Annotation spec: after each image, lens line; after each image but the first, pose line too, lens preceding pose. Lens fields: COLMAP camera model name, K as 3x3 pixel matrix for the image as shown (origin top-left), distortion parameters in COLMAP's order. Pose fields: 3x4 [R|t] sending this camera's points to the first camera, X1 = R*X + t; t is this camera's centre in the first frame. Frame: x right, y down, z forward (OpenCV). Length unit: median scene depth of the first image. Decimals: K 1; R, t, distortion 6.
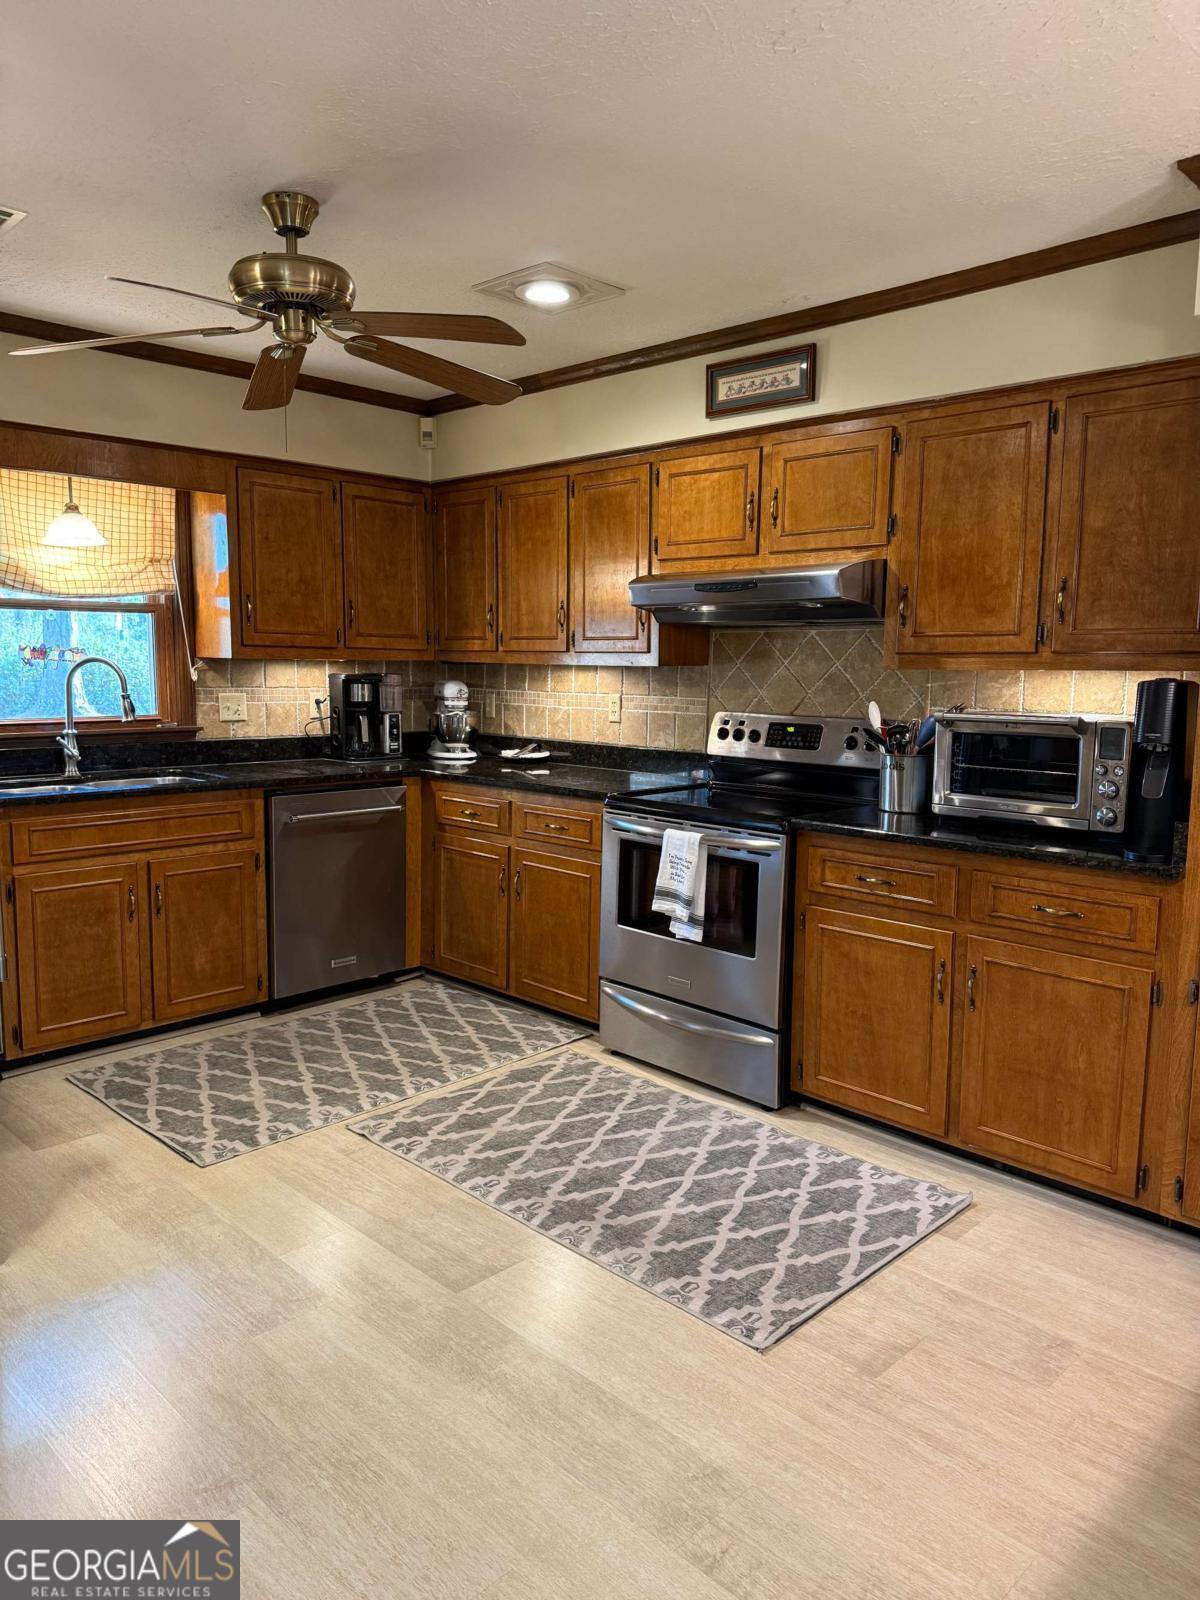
lens RADIAL K [[1137.8, 0, 600.7], [0, 1137.8, 799.7], [0, 0, 1]] dist [0.047604, 0.000955]
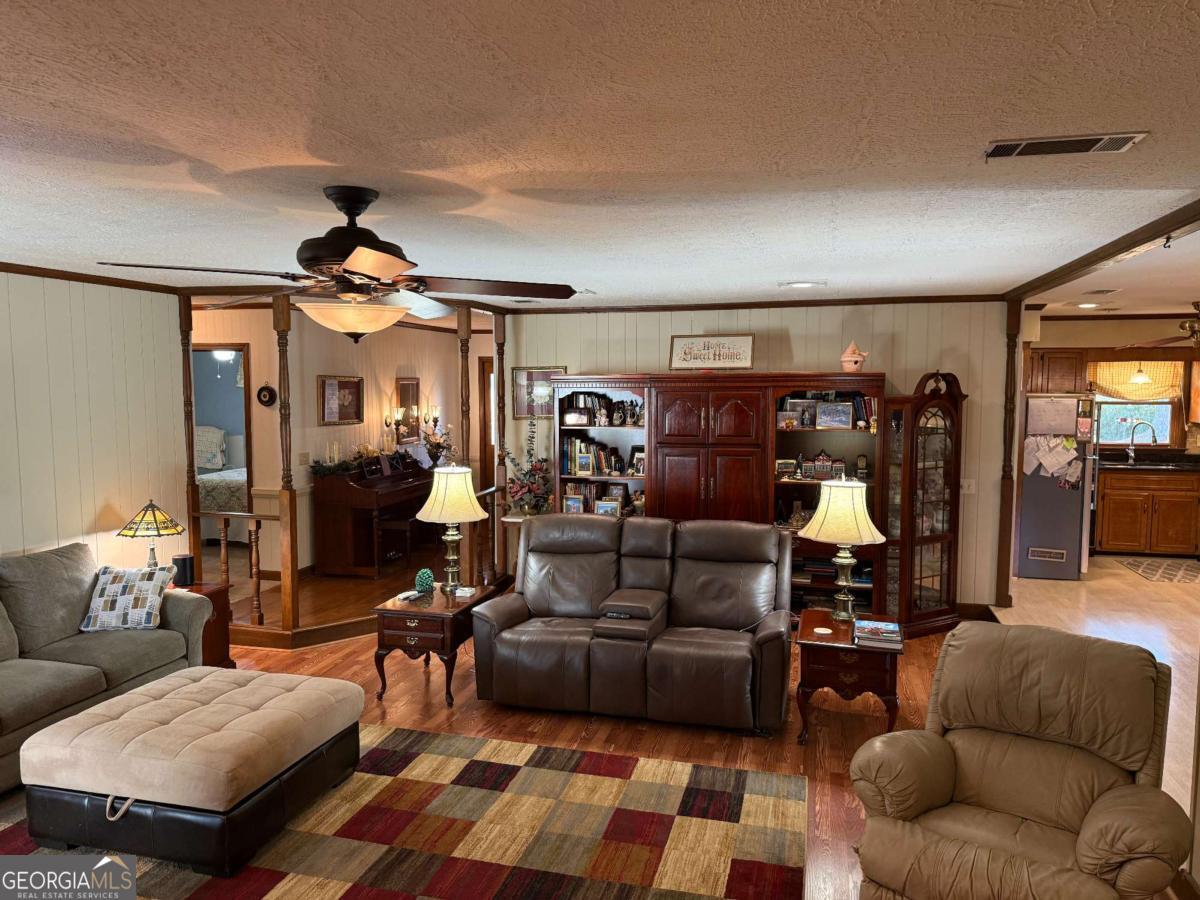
lens RADIAL K [[833.9, 0, 601.2], [0, 833.9, 451.7], [0, 0, 1]] dist [0.006937, 0.001244]
pose [[0.498202, 0.061617, -0.864869, 0.672206], [-0.102789, 0.994635, 0.011652, 0.061414], [0.860947, 0.083094, 0.501863, -1.164139]]
